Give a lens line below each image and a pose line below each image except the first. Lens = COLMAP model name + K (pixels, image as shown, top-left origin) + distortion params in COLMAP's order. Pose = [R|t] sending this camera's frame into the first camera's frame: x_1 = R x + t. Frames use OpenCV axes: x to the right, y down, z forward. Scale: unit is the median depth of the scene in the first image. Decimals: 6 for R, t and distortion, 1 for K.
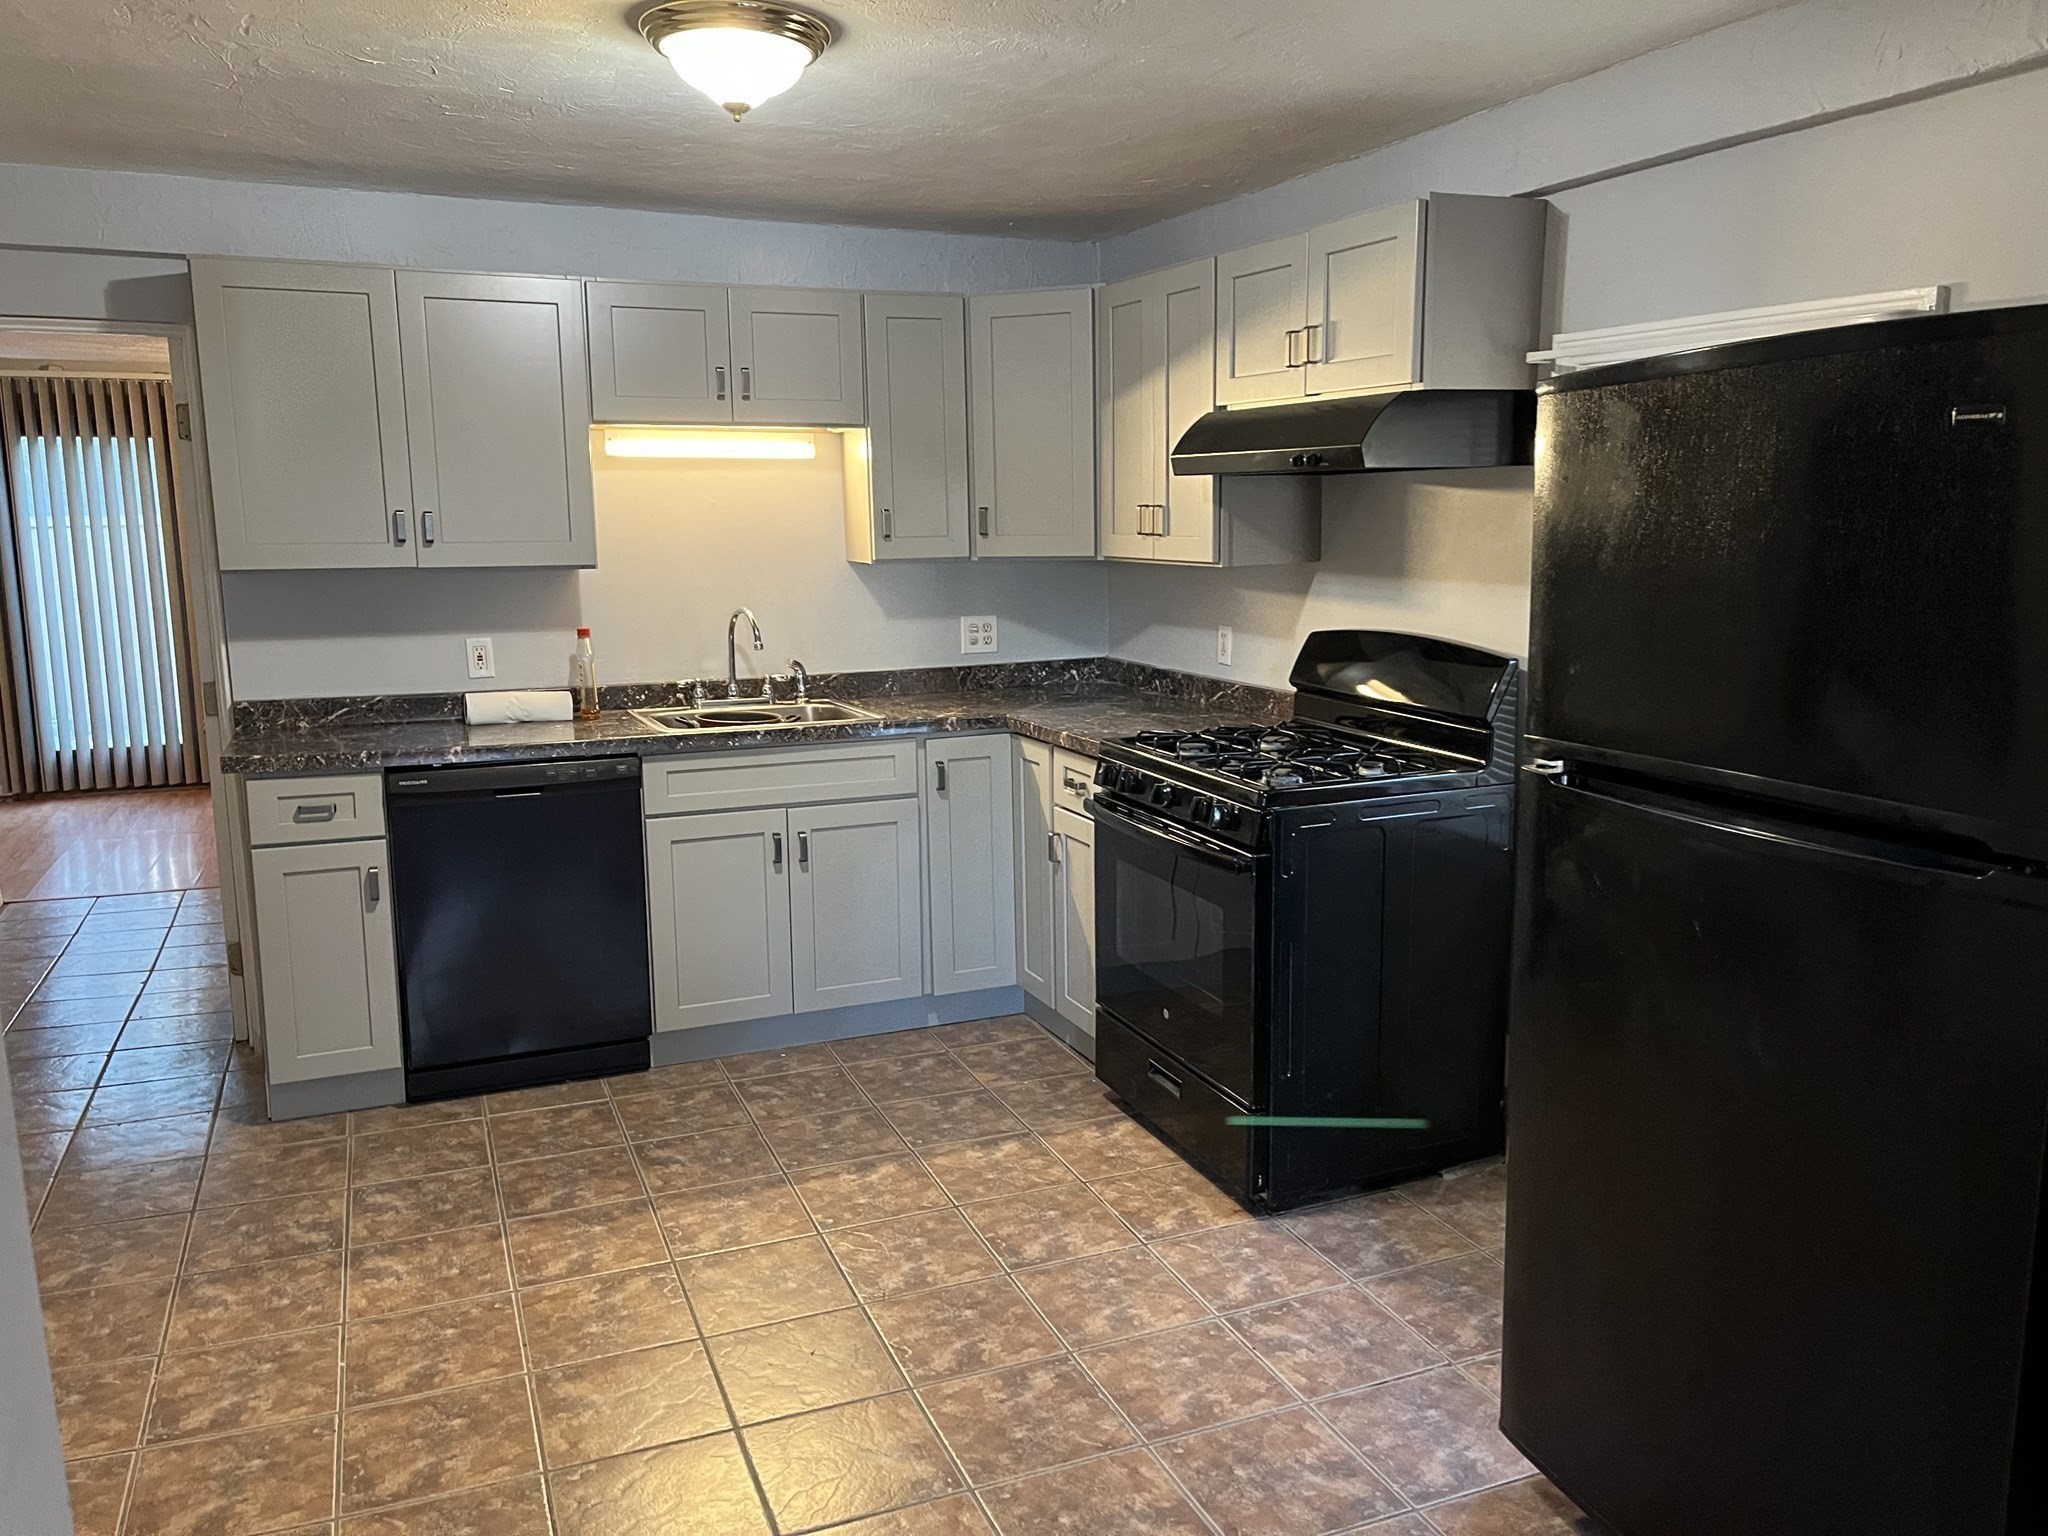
lens RADIAL K [[1566.6, 0, 1024.0], [0, 1566.6, 768.0], [0, 0, 1]] dist [0.055412, -0.076556]
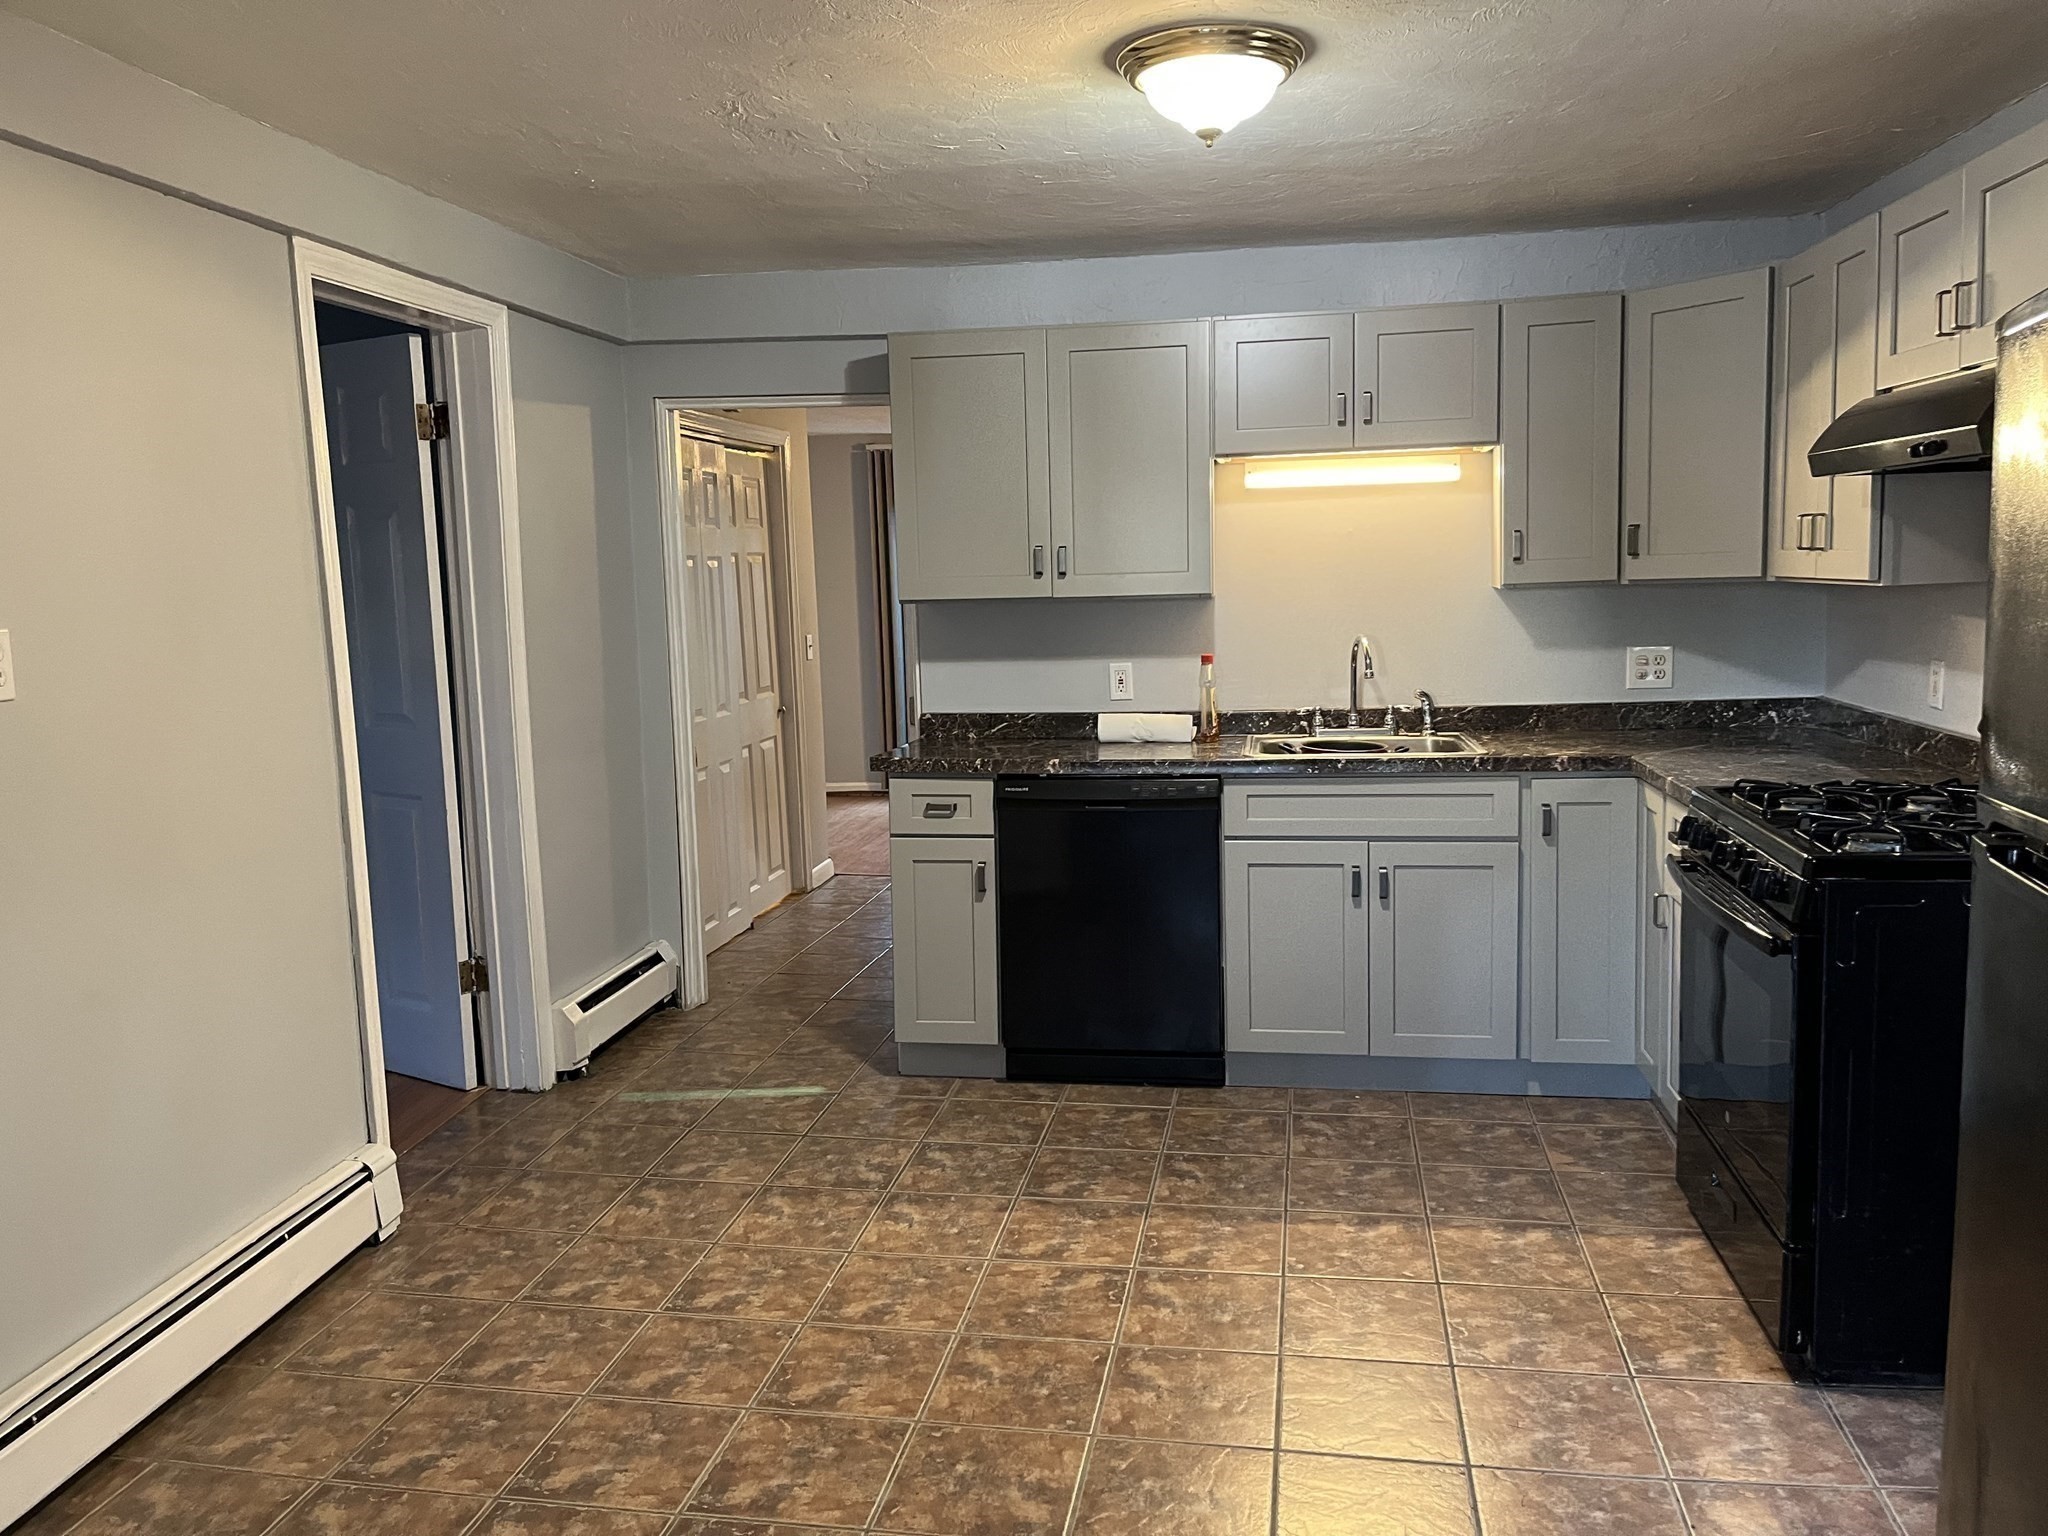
lens RADIAL K [[1566.6, 0, 1024.0], [0, 1566.6, 768.0], [0, 0, 1]] dist [0.055412, -0.076556]
pose [[0.837826, 0.051874, -0.543467, 0.208547], [-0.065950, 0.997802, -0.006430, 0.000856], [0.541939, 0.041228, 0.839406, 0.074587]]
